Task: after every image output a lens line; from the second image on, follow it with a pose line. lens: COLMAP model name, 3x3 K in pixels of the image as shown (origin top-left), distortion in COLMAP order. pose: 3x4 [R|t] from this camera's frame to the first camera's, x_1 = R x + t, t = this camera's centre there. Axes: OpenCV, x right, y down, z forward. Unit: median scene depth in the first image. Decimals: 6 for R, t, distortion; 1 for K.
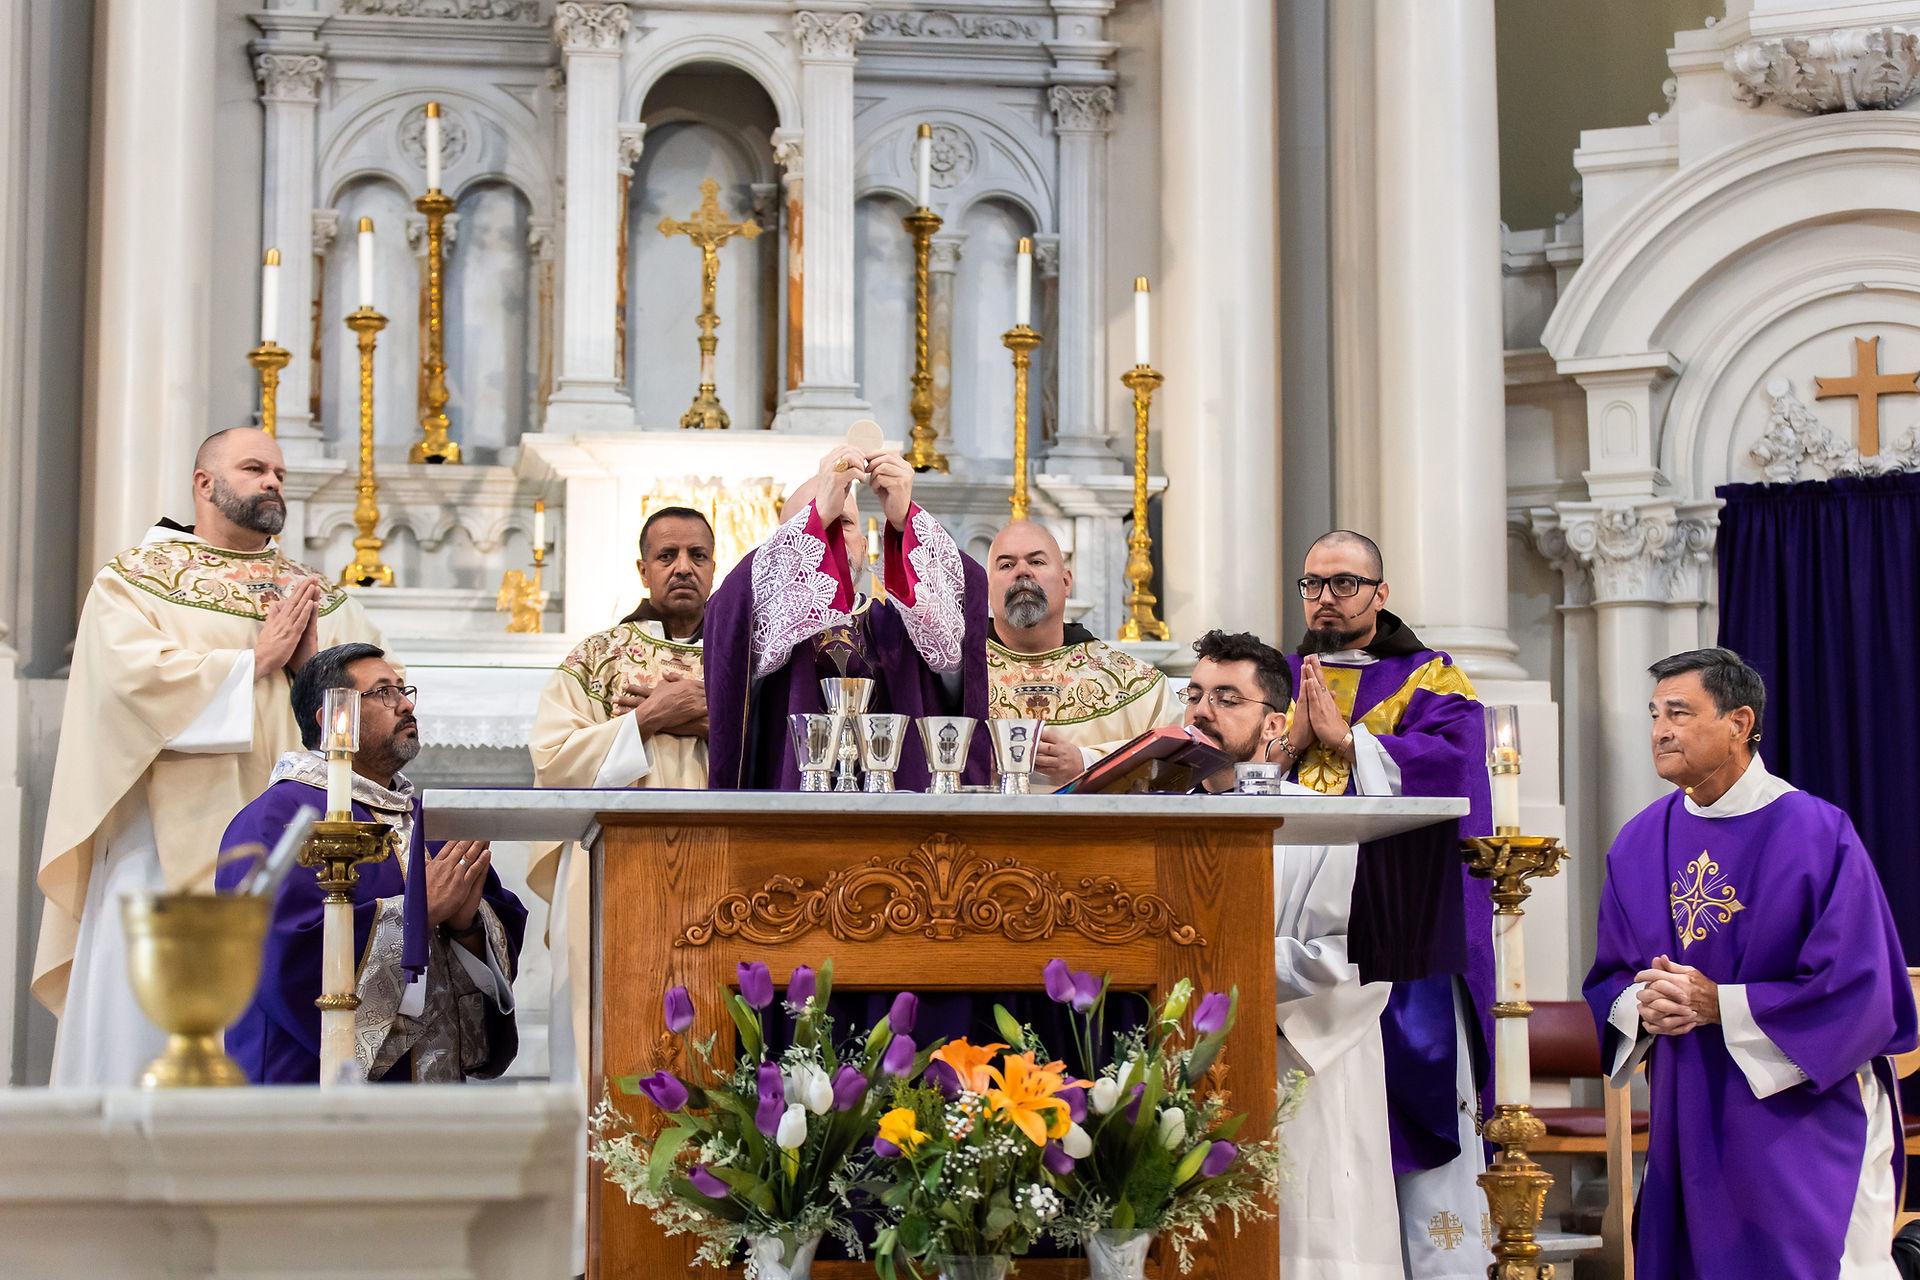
lens RADIAL K [[3948.4, 0, 963.0], [0, 3948.4, 592.6], [0, 0, 1]] dist [0.104582, -0.399089]
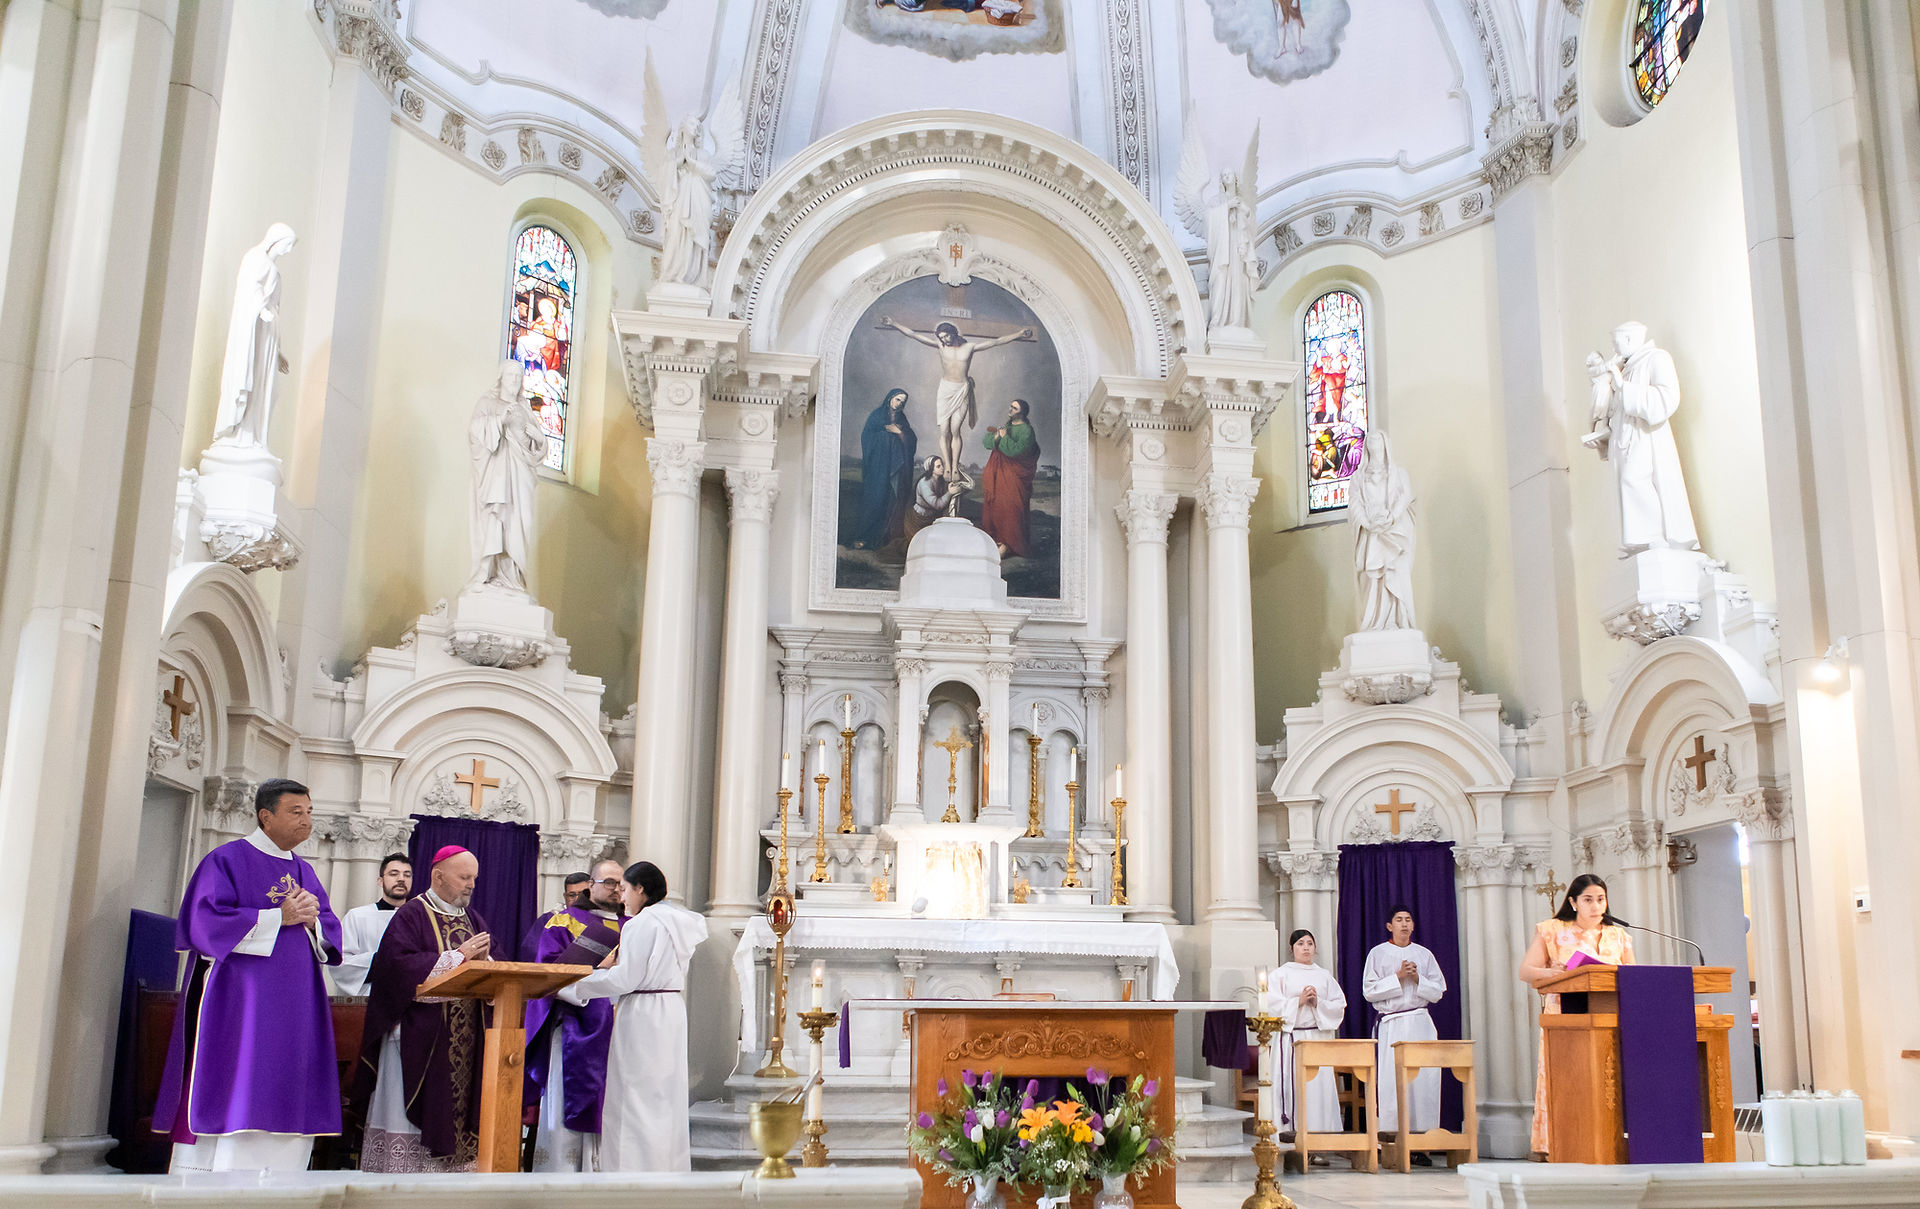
lens RADIAL K [[1532.3, 0, 1053.3], [0, 1532.3, 754.7], [0, 0, 1]] dist [-0.041207, 0.056170]
pose [[0.999939, 0.007603, 0.008024, -0.006278], [-0.007186, 0.998682, -0.050826, -0.035038], [-0.008400, 0.050765, 0.998675, -0.009721]]
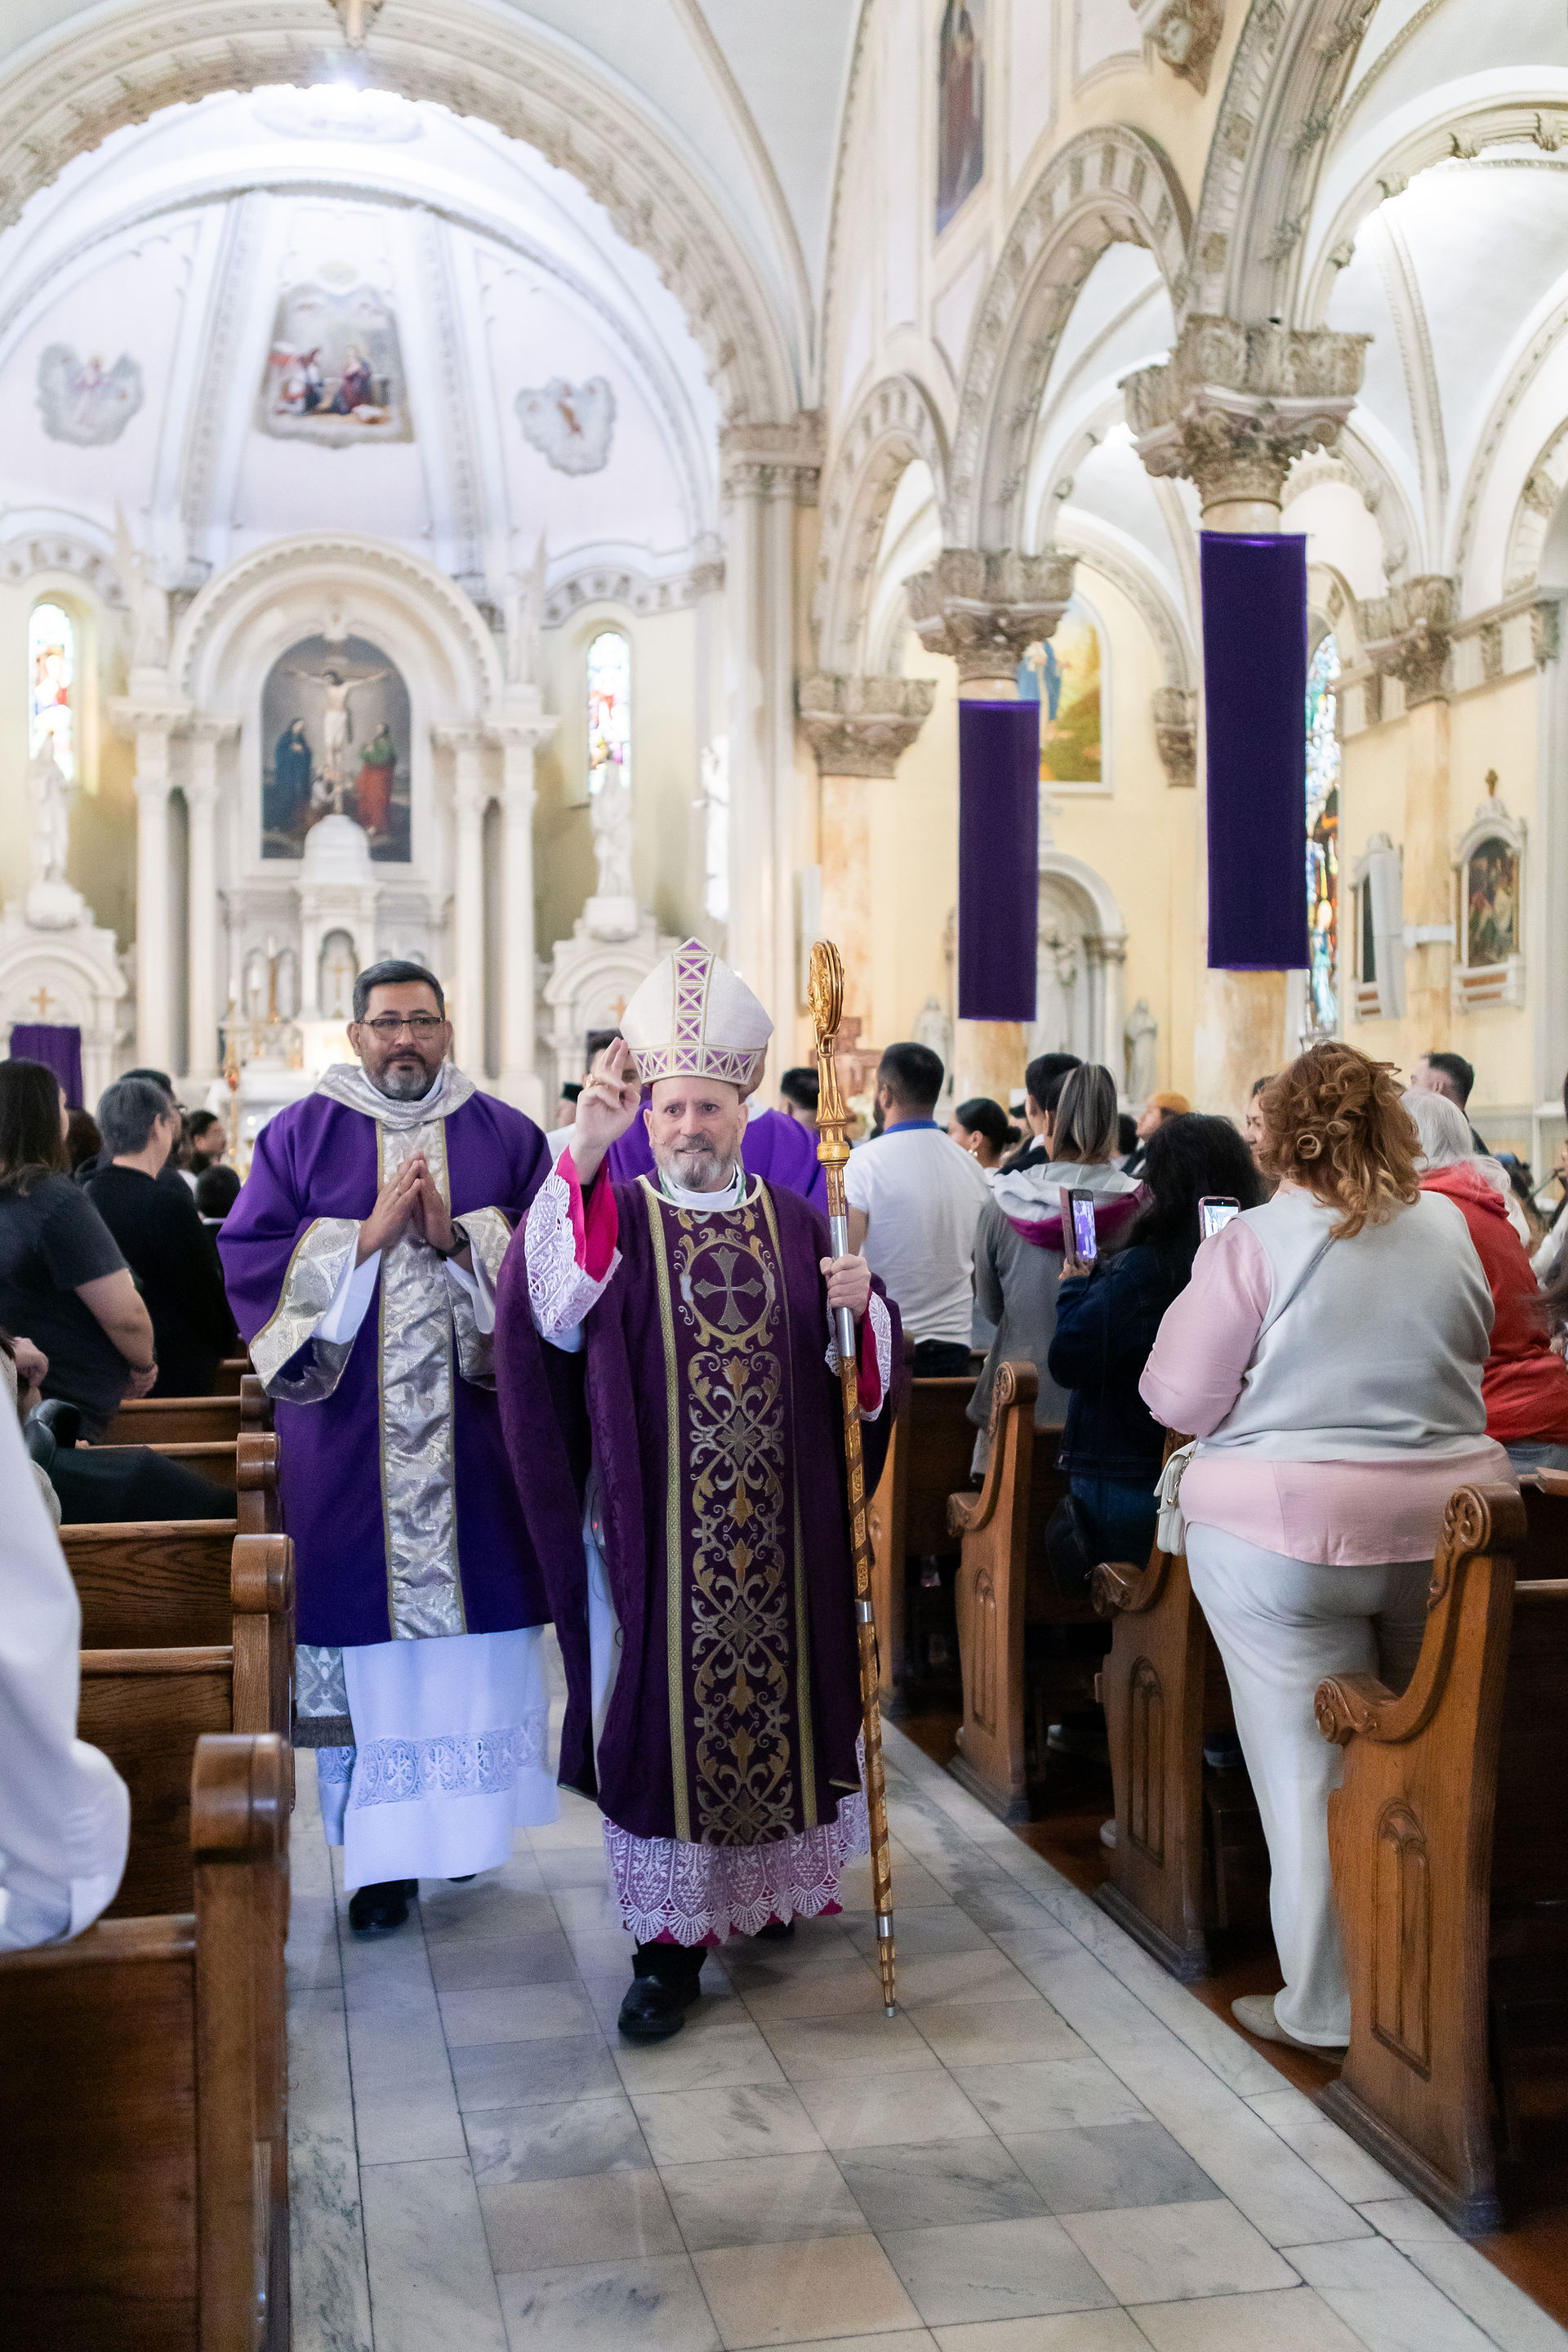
lens RADIAL K [[2341.8, 0, 784.0], [0, 2341.8, 1176.0], [0, 0, 1]] dist [0.013219, -0.029798]
pose [[0.998054, -0.000618, 0.062346, 0.252328], [-0.007951, 0.990526, 0.137094, -0.220867], [-0.061840, -0.137323, 0.988594, -1.507969]]
